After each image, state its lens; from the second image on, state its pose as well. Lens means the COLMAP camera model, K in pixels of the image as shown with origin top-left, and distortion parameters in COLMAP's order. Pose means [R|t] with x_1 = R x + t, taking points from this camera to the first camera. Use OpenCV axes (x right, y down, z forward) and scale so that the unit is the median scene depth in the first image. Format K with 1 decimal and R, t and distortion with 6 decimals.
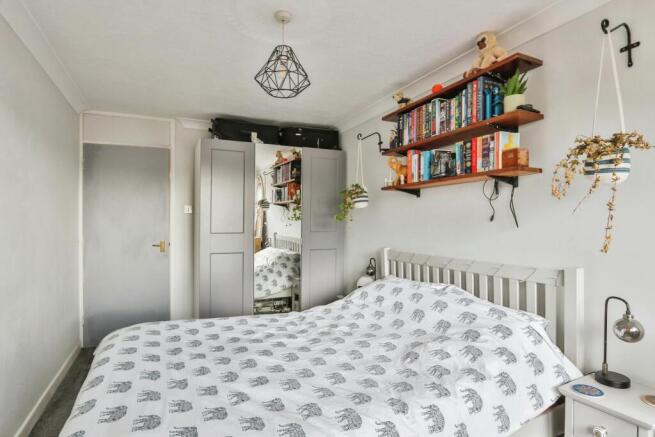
lens RADIAL K [[360.9, 0, 325.2], [0, 360.9, 225.6], [0, 0, 1]] dist [-0.000263, 0.000108]
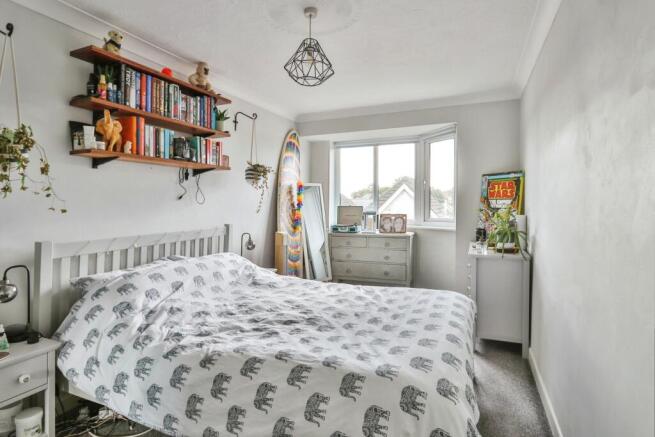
lens RADIAL K [[360.9, 0, 325.2], [0, 360.9, 225.6], [0, 0, 1]] dist [-0.000263, 0.000108]
pose [[-0.674234, -0.048529, 0.736921, -0.793751], [0.009970, 0.997150, 0.074788, -0.009721], [-0.738450, 0.057772, -0.671829, 1.396583]]
